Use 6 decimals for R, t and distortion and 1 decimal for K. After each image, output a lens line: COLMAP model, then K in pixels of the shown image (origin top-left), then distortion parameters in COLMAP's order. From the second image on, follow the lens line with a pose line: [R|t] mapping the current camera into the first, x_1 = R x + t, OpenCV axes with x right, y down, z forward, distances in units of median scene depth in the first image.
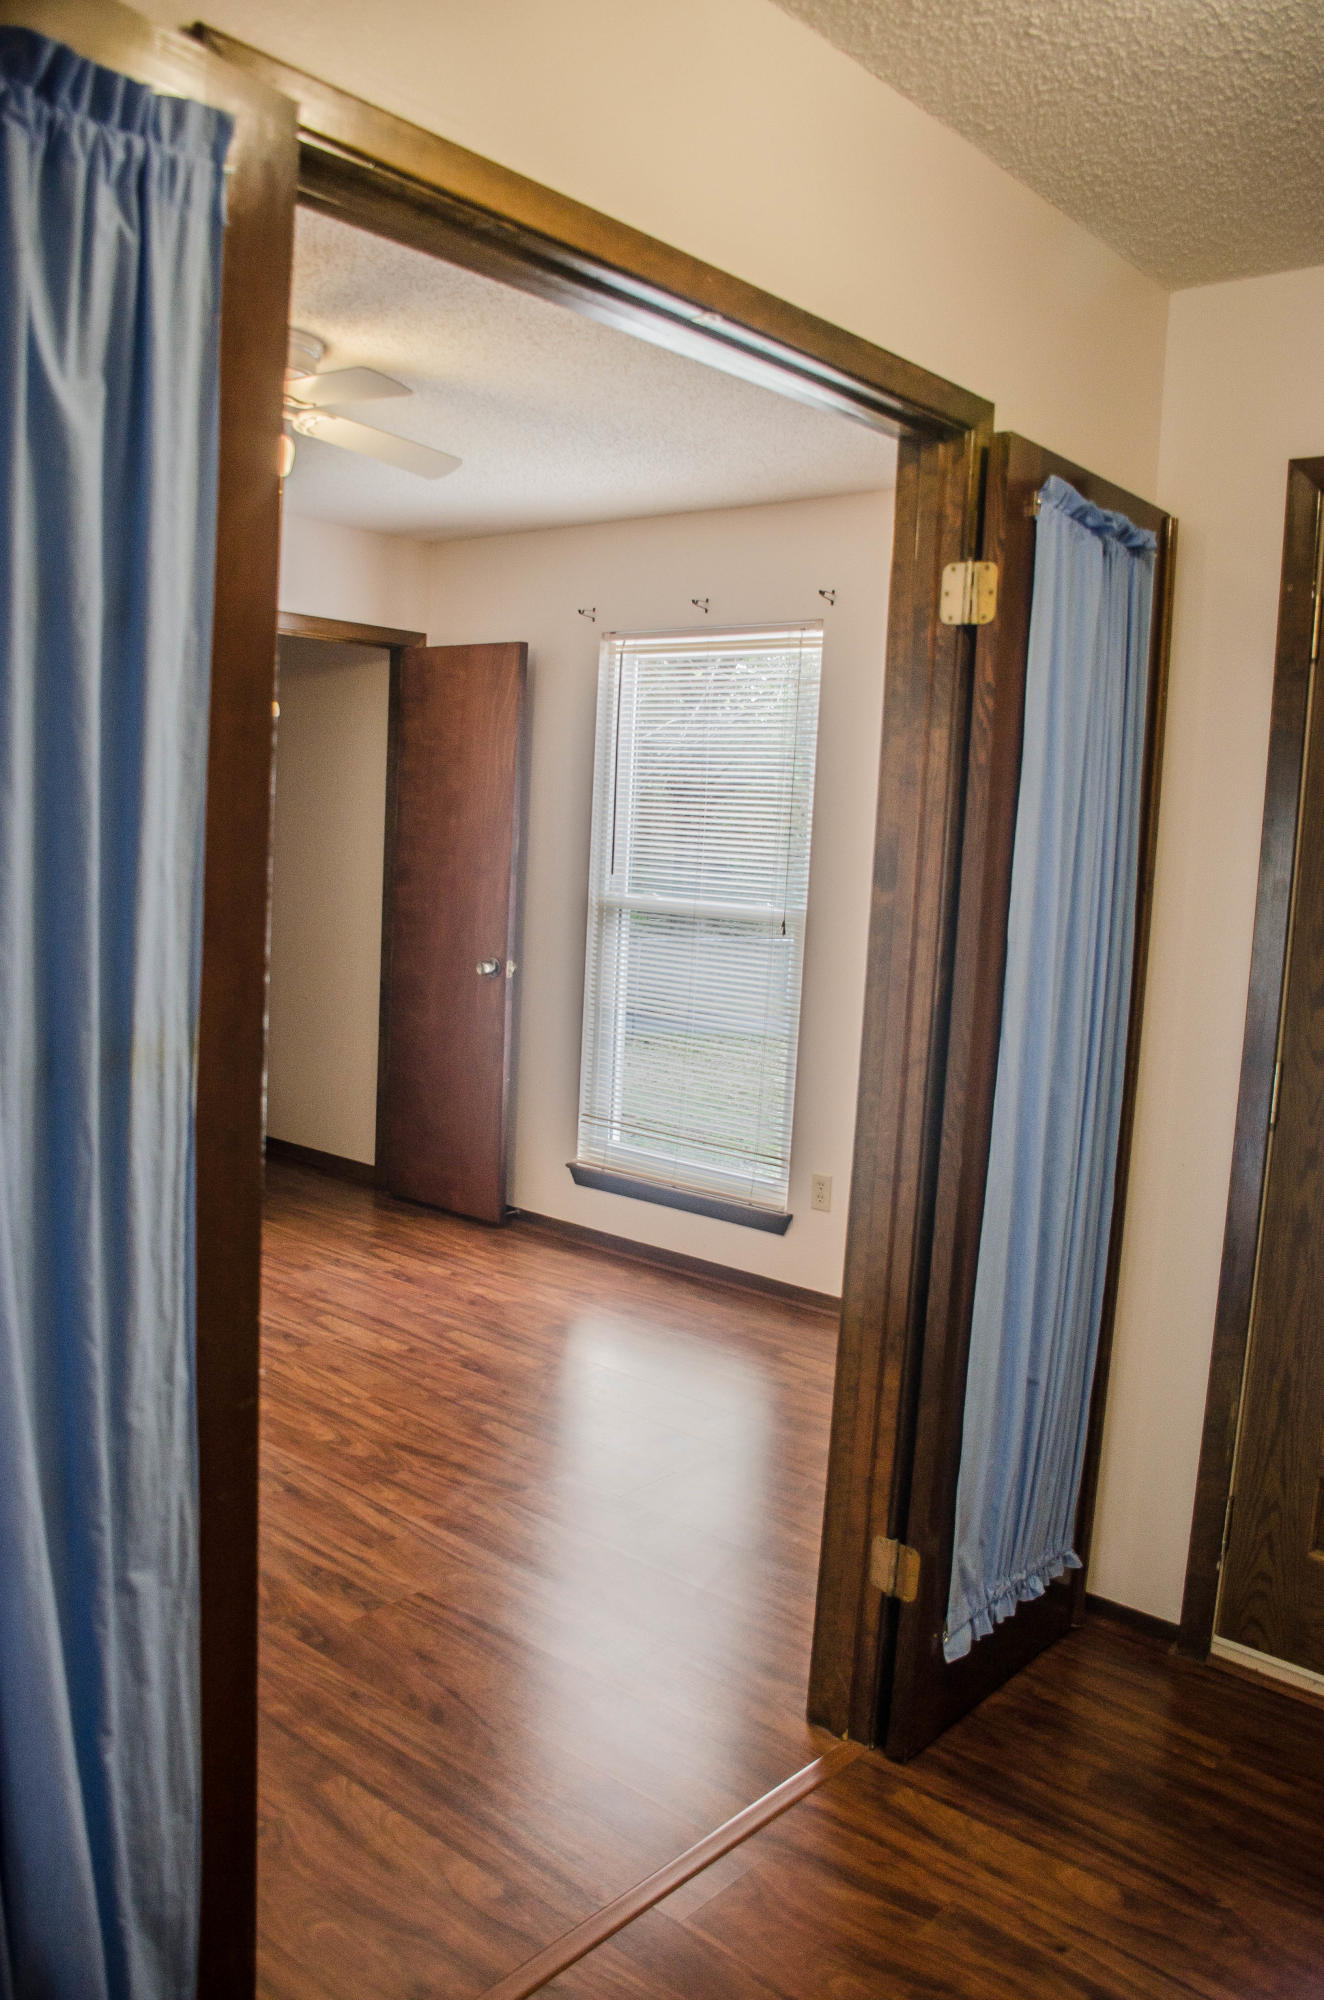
lens RADIAL K [[1556.9, 0, 649.3], [0, 1556.9, 998.3], [0, 0, 1]] dist [-0.151234, 0.109797]
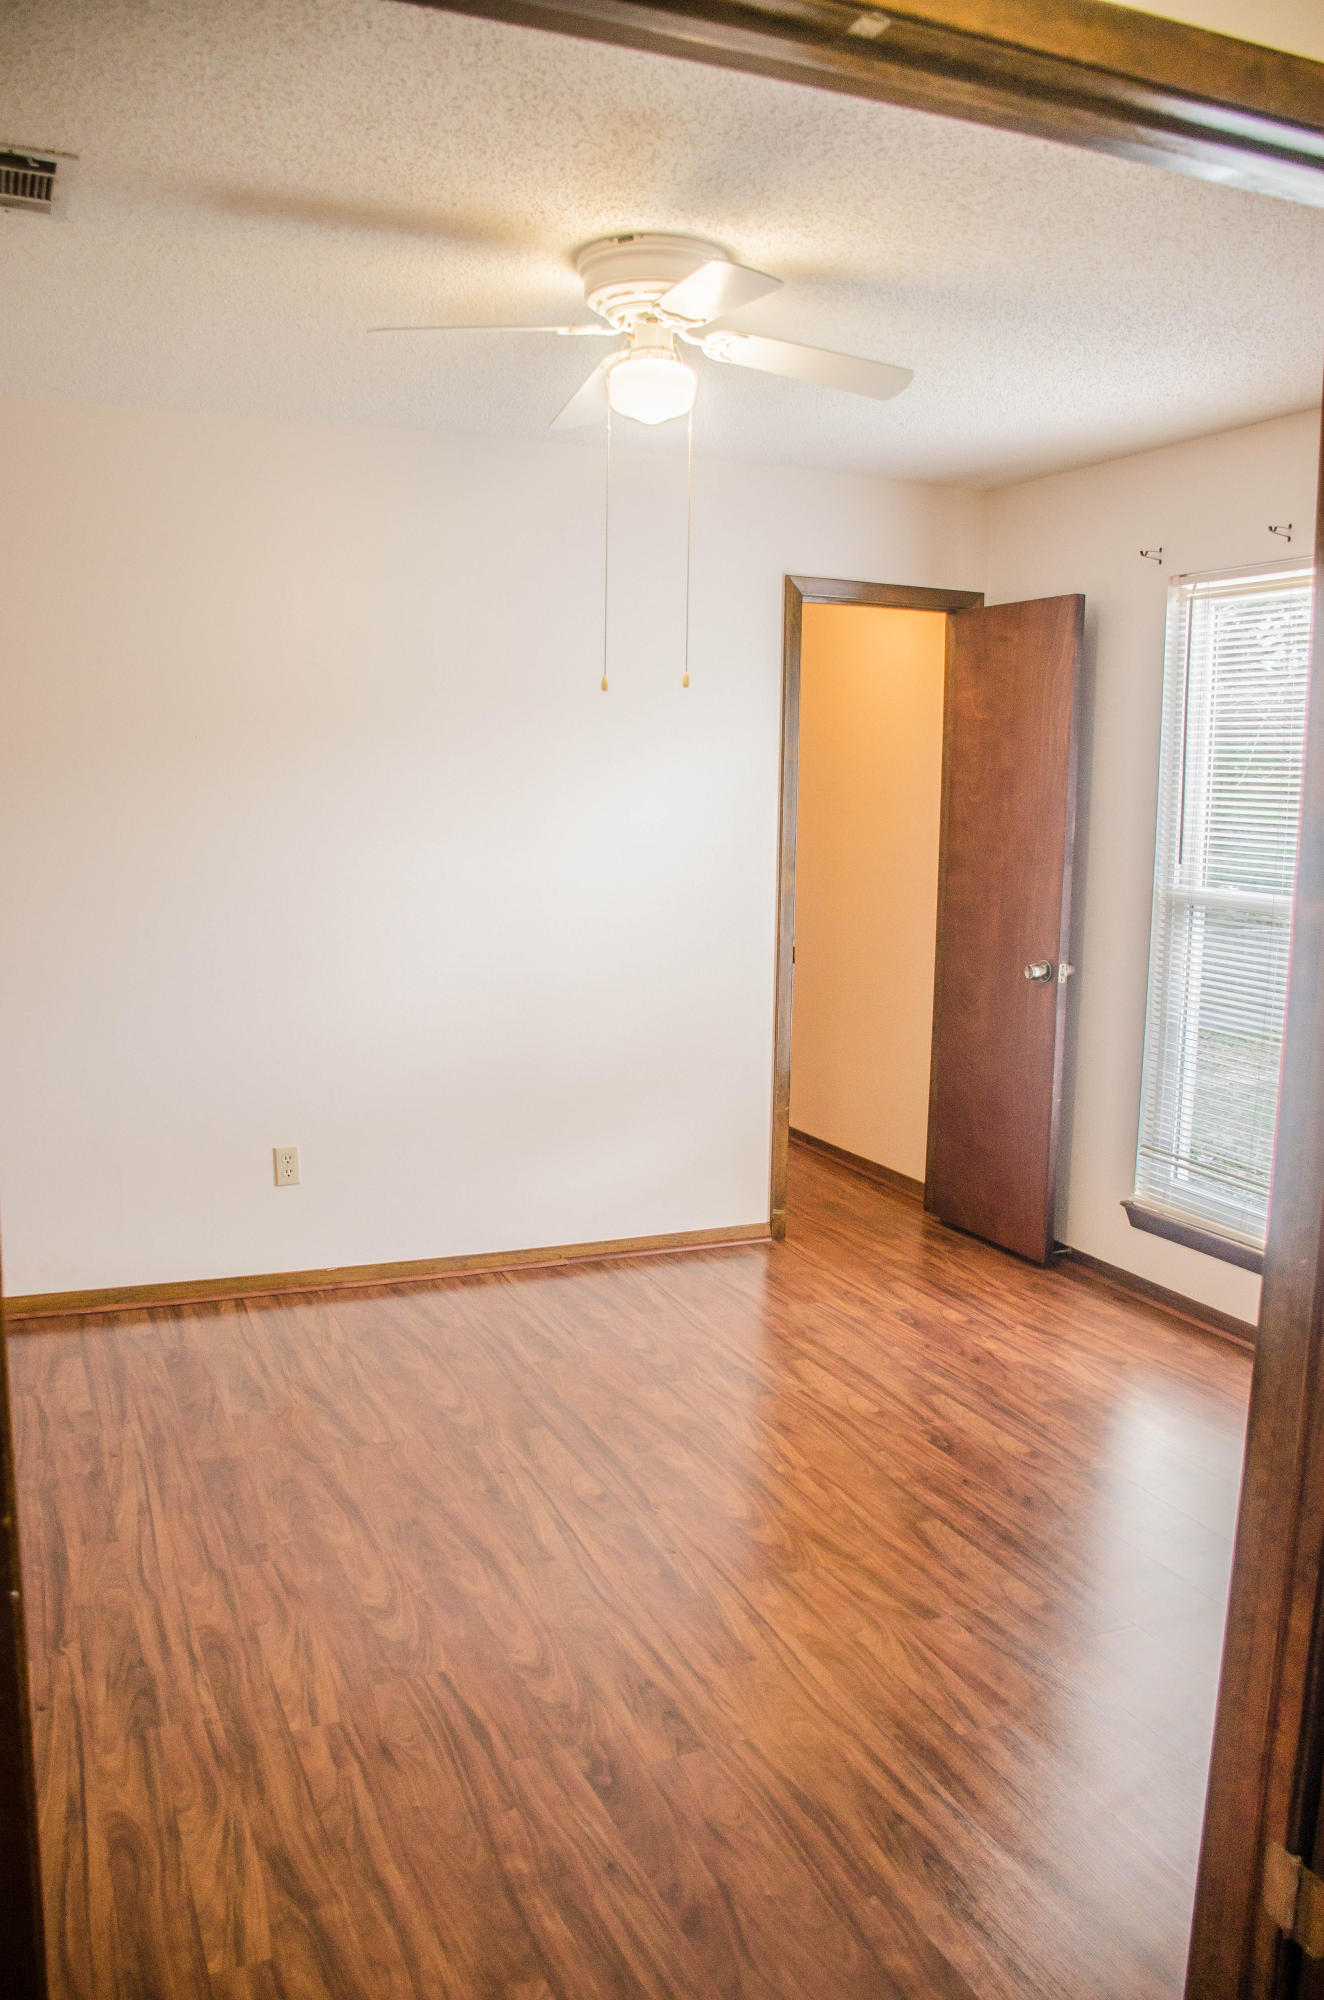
lens RADIAL K [[1559.2, 0, 662.0], [0, 1559.2, 1000.0], [0, 0, 1]] dist [-0.147847, 0.111230]
pose [[0.901808, 0.027684, -0.431250, 0.085797], [-0.022413, 0.999599, 0.017300, -0.014709], [0.431556, -0.005935, 0.902067, 0.134572]]
